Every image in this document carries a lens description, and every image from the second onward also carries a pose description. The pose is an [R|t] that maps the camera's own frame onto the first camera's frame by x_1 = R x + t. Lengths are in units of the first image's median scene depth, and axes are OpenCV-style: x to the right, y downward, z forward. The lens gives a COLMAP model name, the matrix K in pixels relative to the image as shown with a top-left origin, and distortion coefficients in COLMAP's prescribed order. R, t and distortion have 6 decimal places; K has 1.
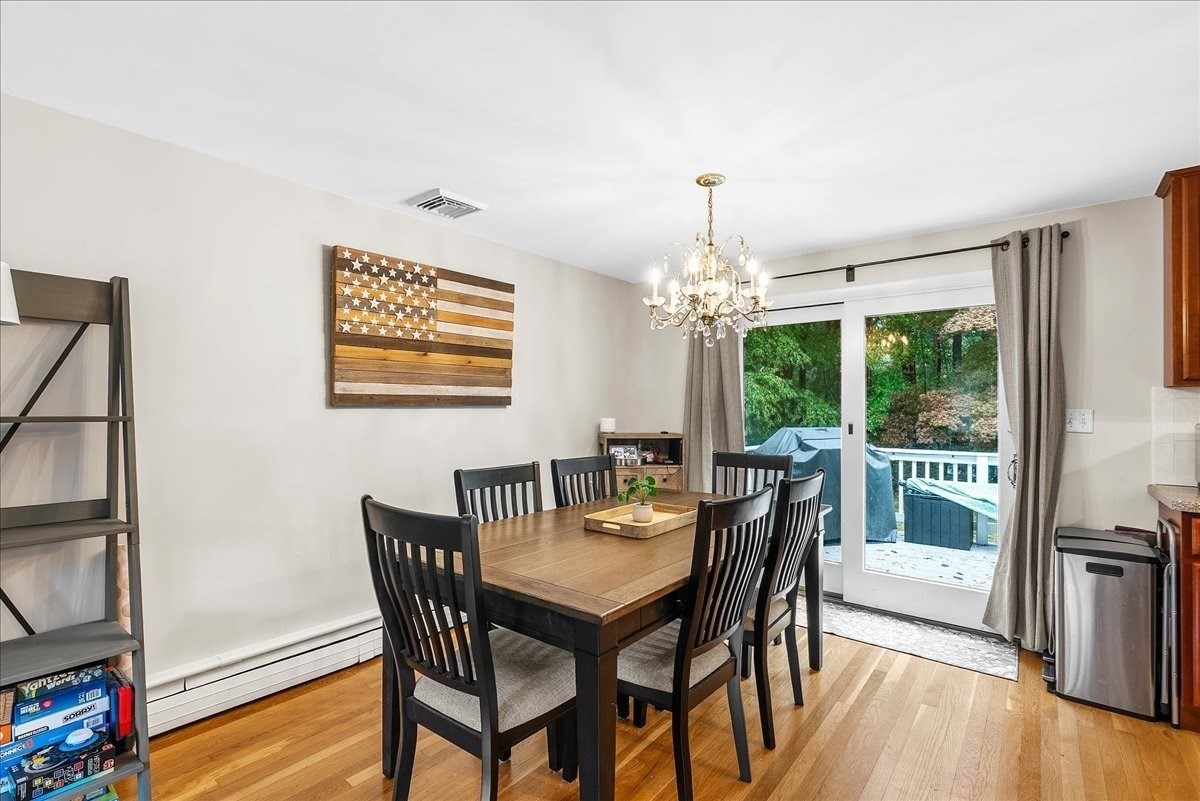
lens RADIAL K [[546.8, 0, 601.2], [0, 546.8, 402.8], [0, 0, 1]] dist [-0.011031, 0.002981]
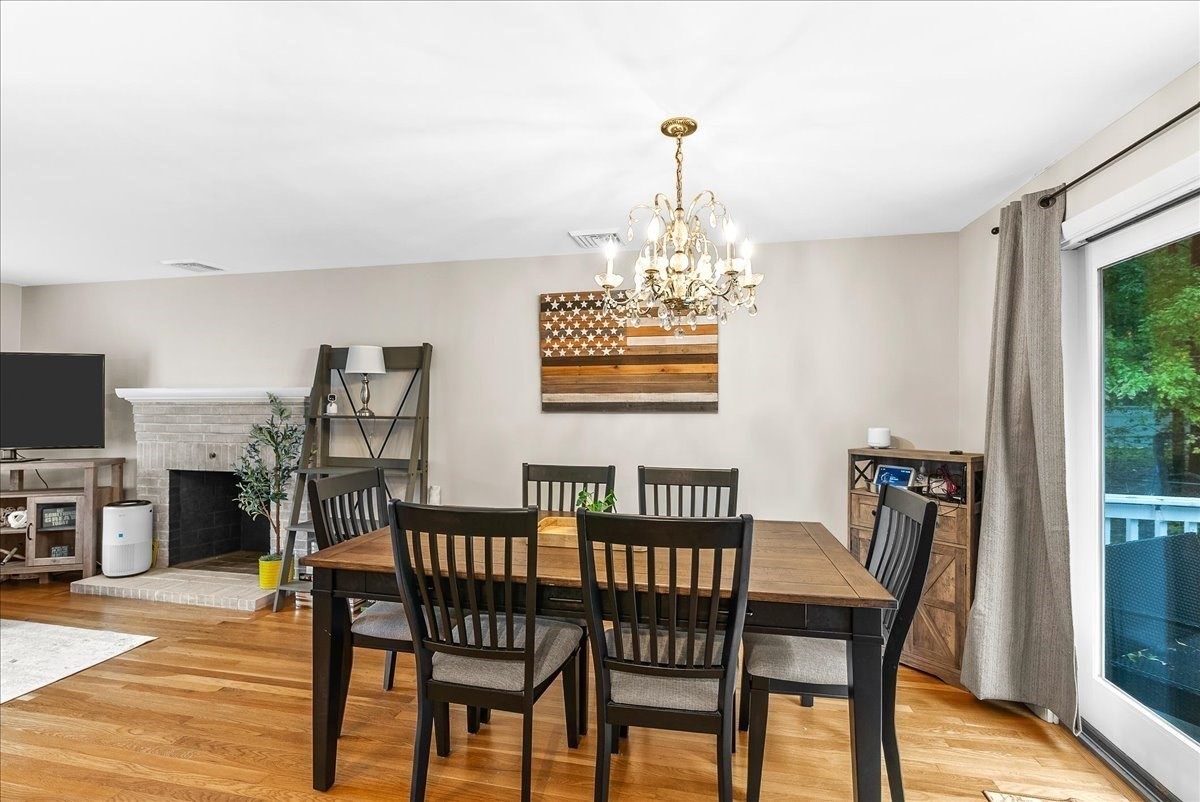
lens RADIAL K [[546.8, 0, 591.1], [0, 546.8, 401.5], [0, 0, 1]] dist [-0.011031, 0.002981]
pose [[0.450098, -0.008426, -0.892939, 0.782218], [0.005356, 0.999963, -0.006736, -0.008997], [0.892963, -0.001751, 0.450126, 0.484746]]
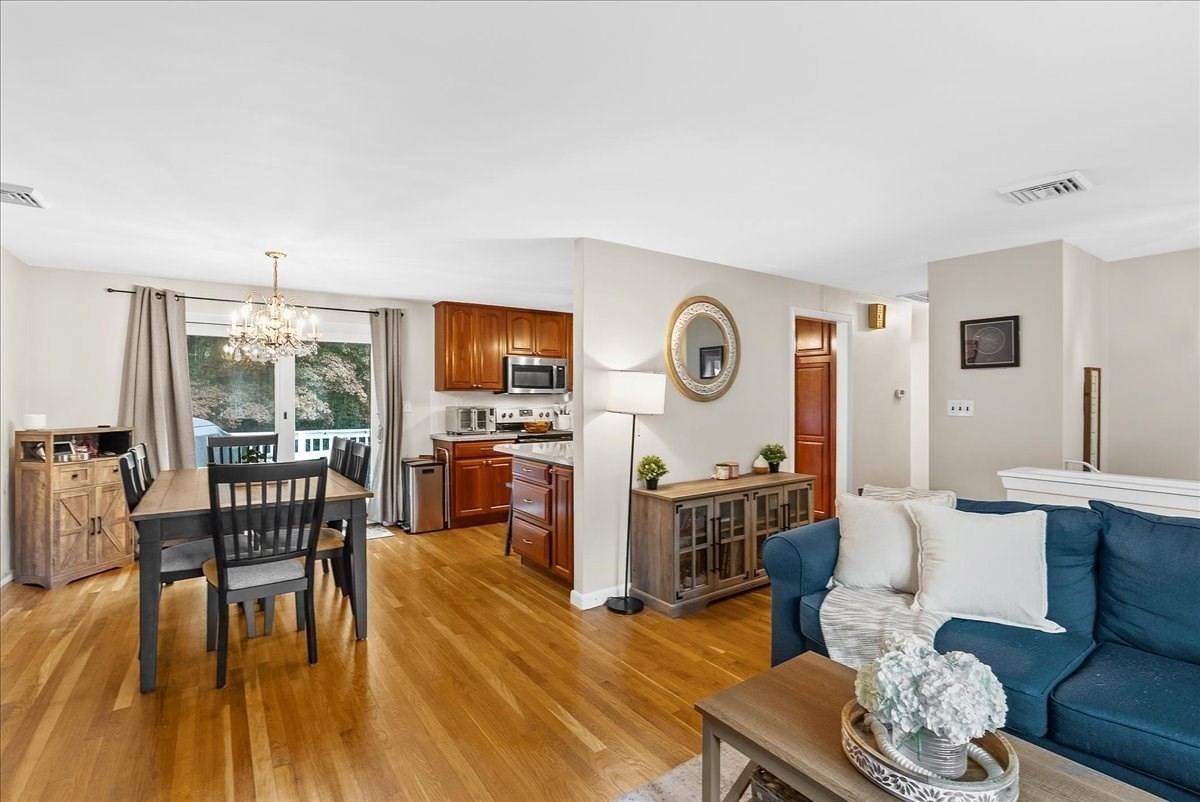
lens RADIAL K [[546.8, 0, 593.3], [0, 546.8, 399.0], [0, 0, 1]] dist [-0.011031, 0.002981]
pose [[0.282785, -0.006983, 0.959158, -0.936745], [-0.005259, 0.999947, 0.008830, -0.017951], [-0.959169, -0.007542, 0.282733, -0.271068]]
